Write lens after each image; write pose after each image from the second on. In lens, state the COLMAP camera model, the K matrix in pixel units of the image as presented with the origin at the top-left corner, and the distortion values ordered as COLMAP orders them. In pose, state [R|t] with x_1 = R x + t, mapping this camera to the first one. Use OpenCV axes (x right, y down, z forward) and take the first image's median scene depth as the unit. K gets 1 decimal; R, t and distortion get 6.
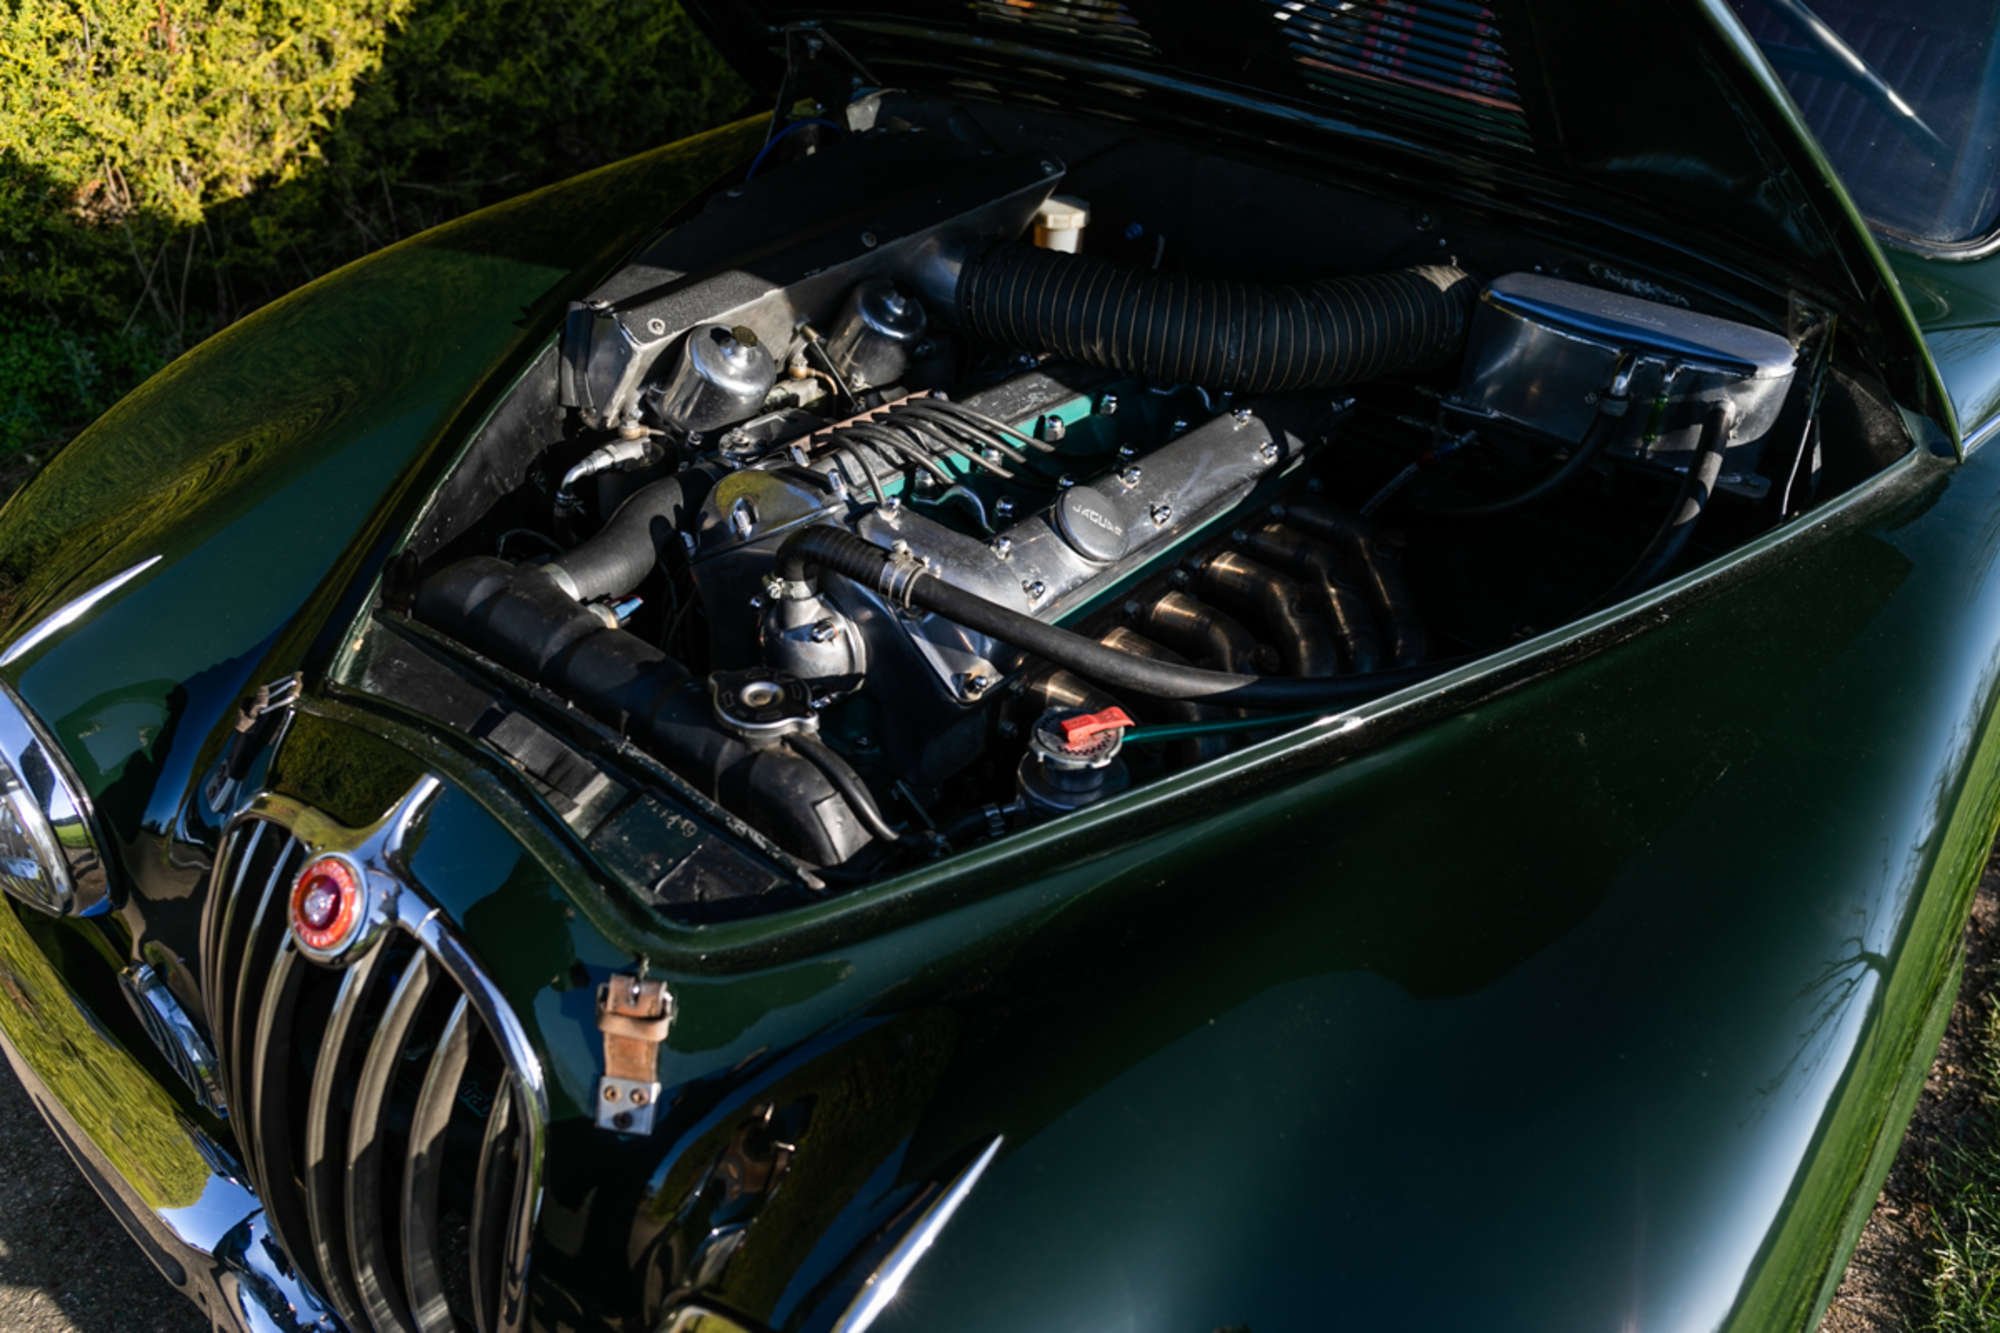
lens RADIAL K [[1515.7, 0, 1011.5], [0, 1515.7, 663.2], [0, 0, 1]] dist [-0.044410, 0.005166]
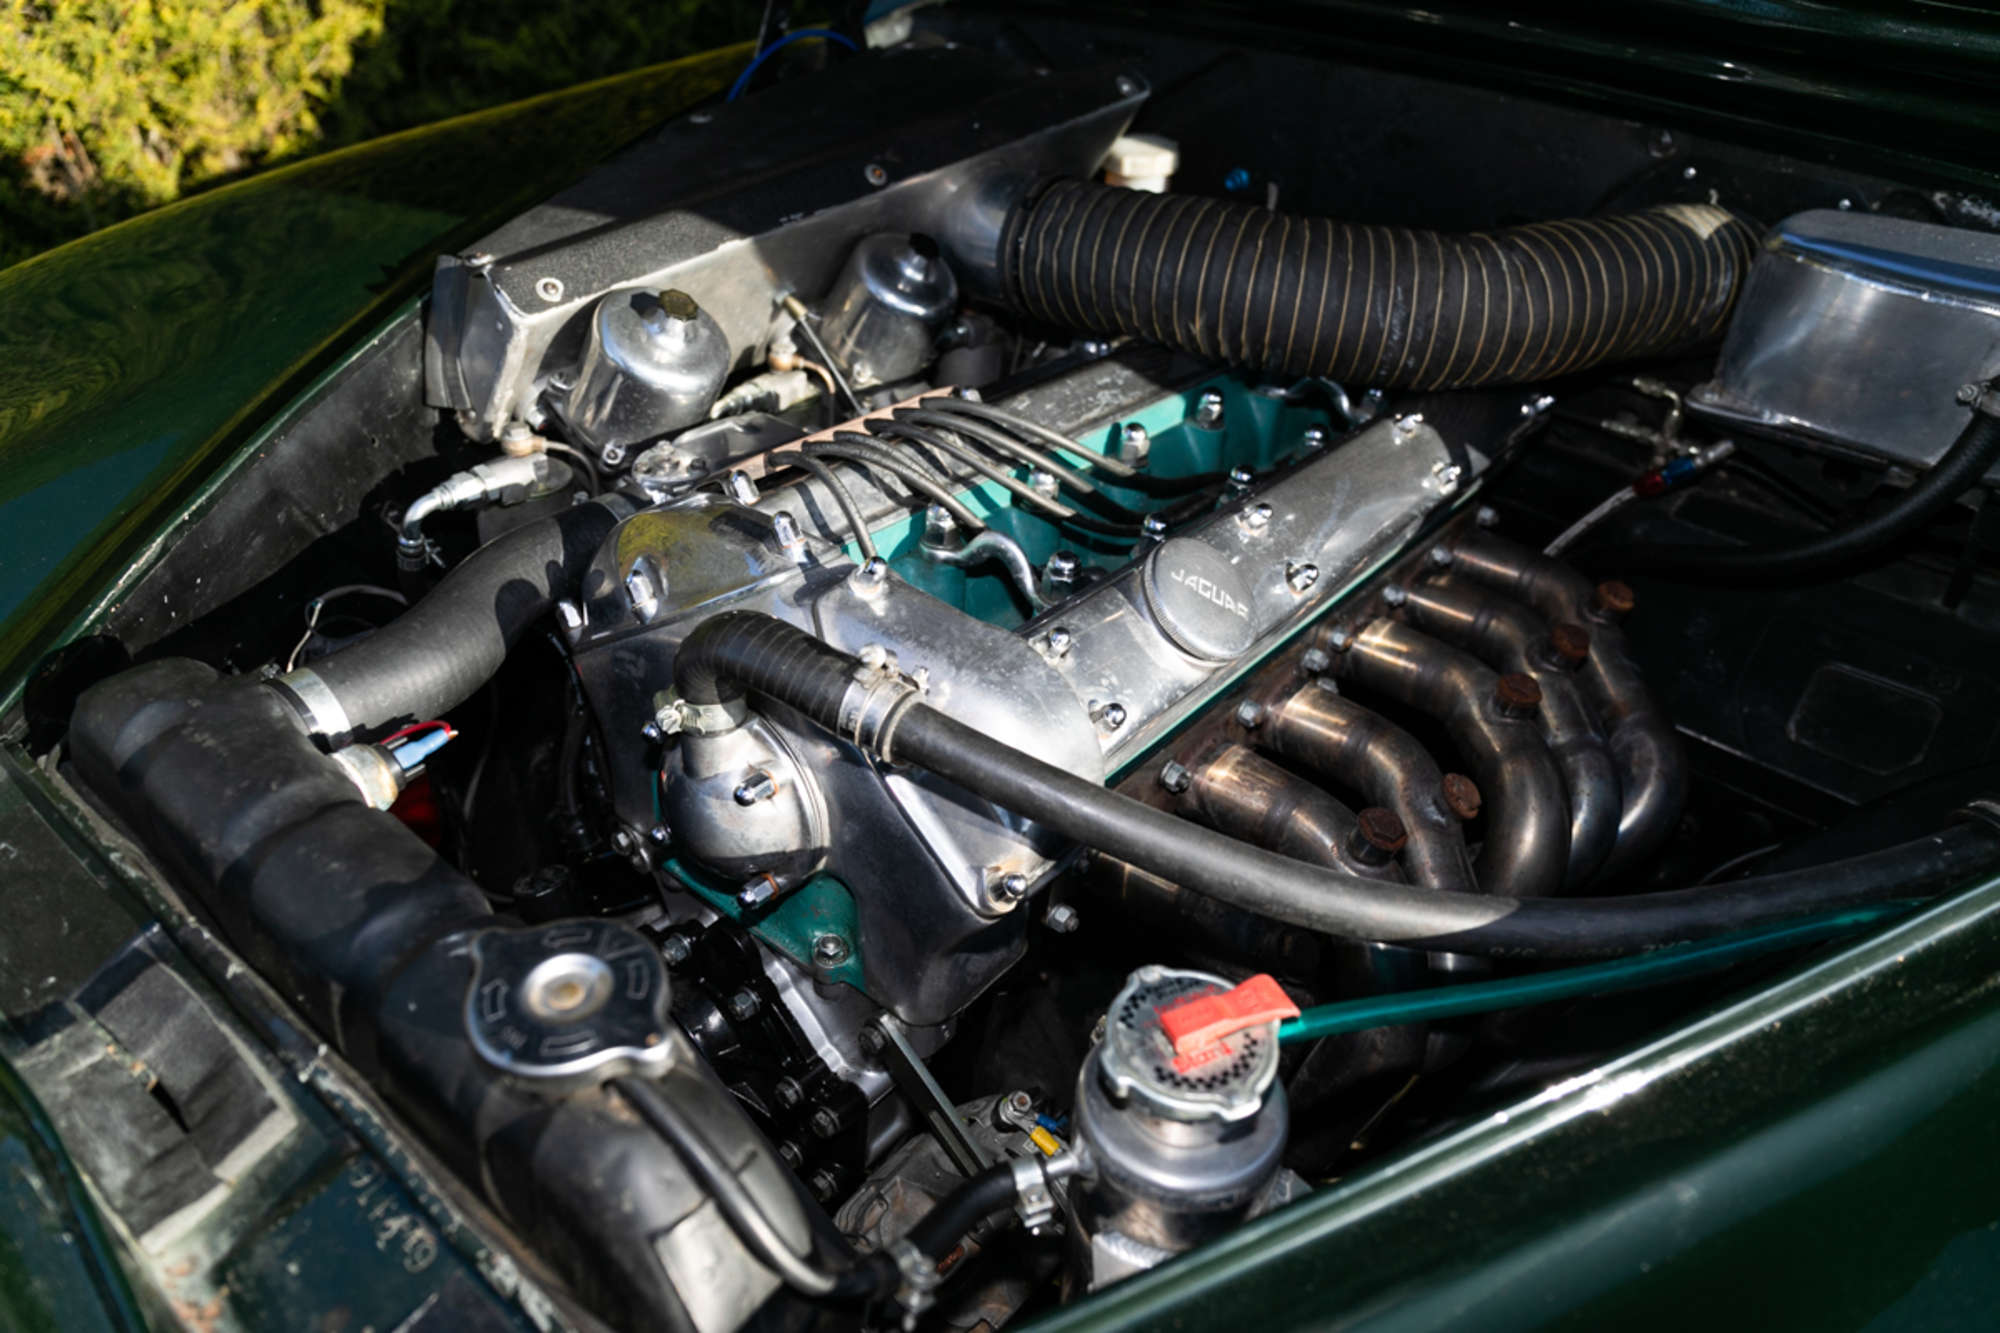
lens RADIAL K [[1434.8, 0, 1001.6], [0, 1434.8, 675.3], [0, 0, 1]] dist [0.019088, 0.013531]
pose [[0.998805, 0.009741, -0.047890, 0.000108], [-0.009071, 0.999858, 0.014199, -0.059508], [0.048022, -0.013747, 0.998752, 0.353502]]
